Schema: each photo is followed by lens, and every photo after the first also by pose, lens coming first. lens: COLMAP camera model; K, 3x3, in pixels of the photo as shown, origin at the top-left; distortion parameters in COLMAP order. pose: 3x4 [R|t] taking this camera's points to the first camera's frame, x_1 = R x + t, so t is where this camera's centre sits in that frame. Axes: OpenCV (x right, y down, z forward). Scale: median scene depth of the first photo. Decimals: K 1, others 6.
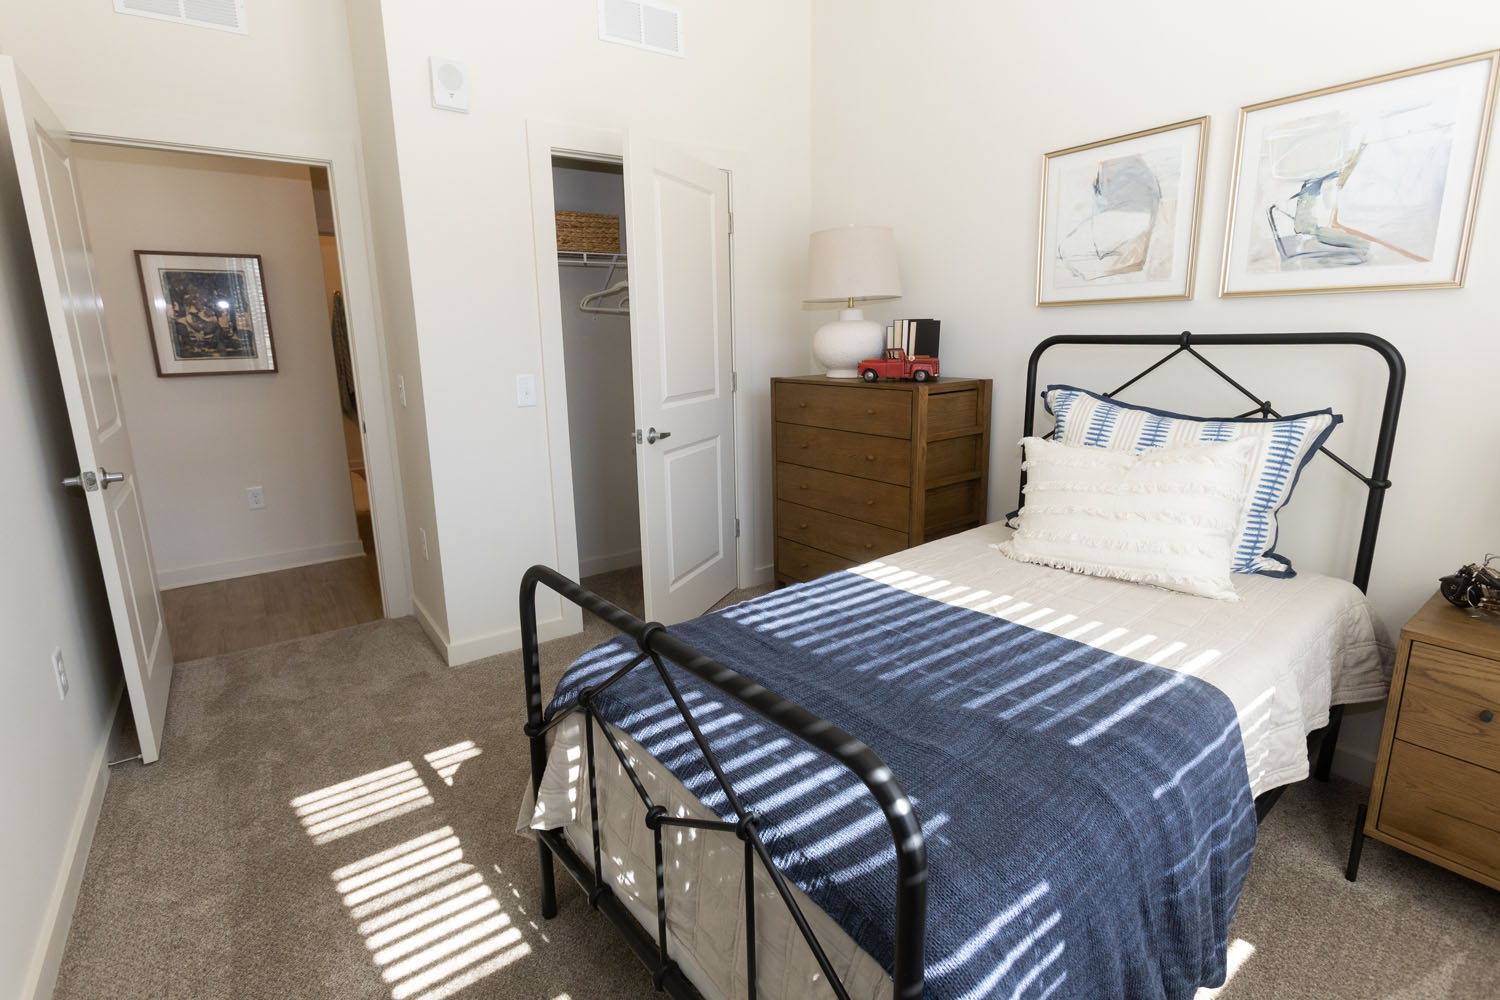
lens RADIAL K [[696.4, 0, 740.8], [0, 696.4, 498.9], [0, 0, 1]] dist [-0.000199, -0.000195]
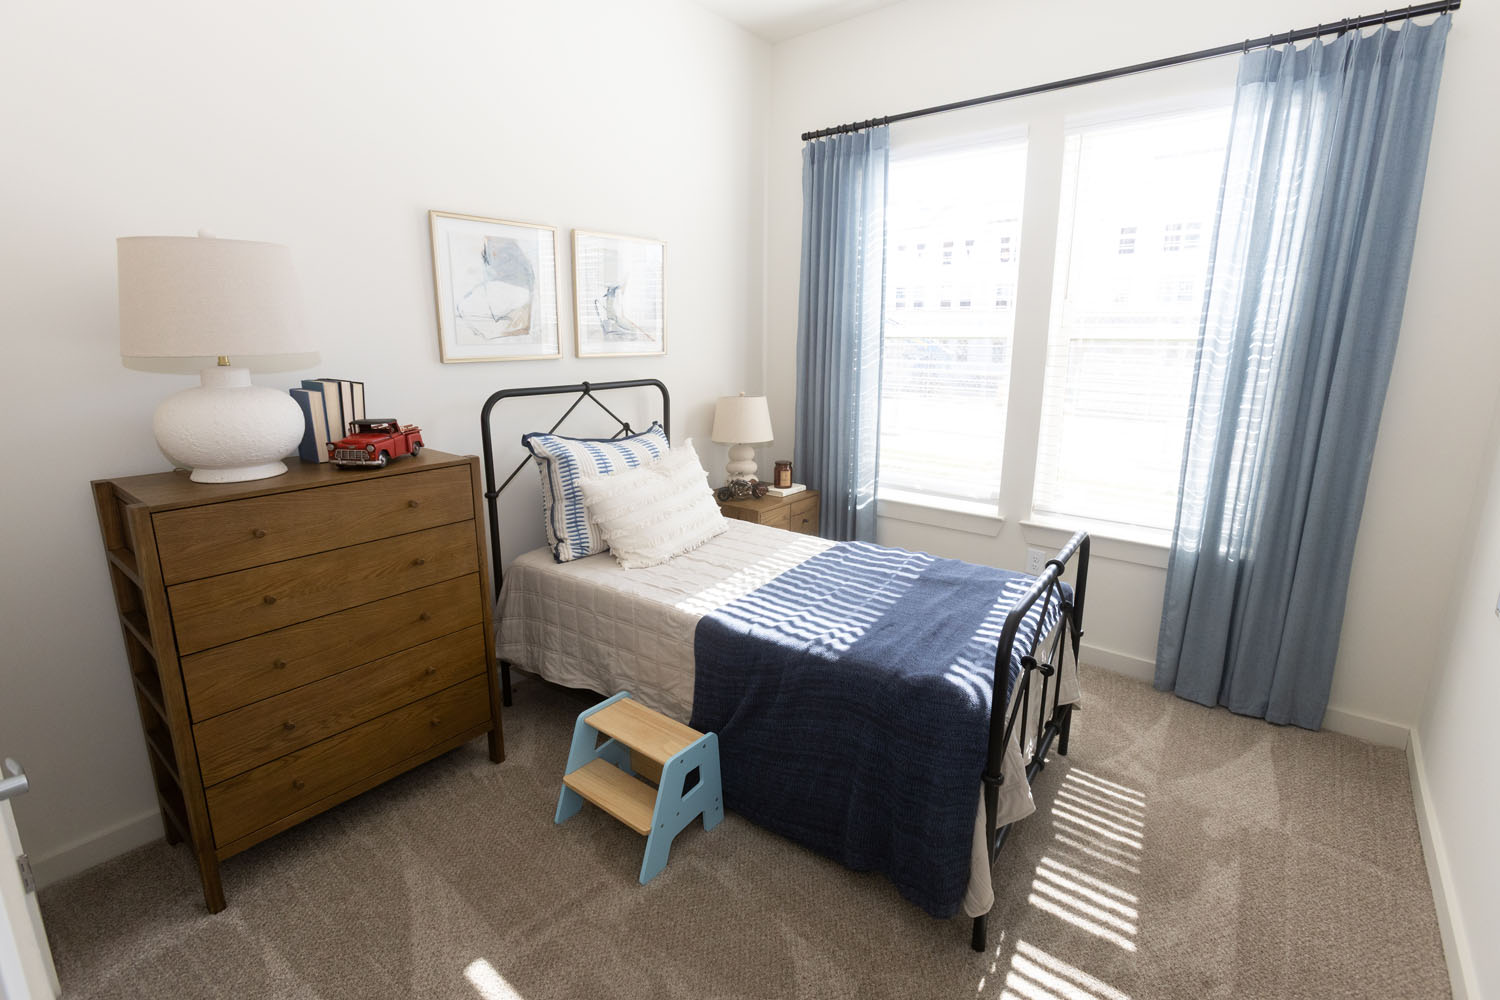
lens RADIAL K [[696.4, 0, 740.8], [0, 696.4, 498.9], [0, 0, 1]] dist [-0.000199, -0.000195]
pose [[-0.256952, -0.211885, 0.942911, -0.777058], [0.223172, 0.936289, 0.271213, -0.318726], [-0.940303, 0.280120, -0.193295, 1.007795]]
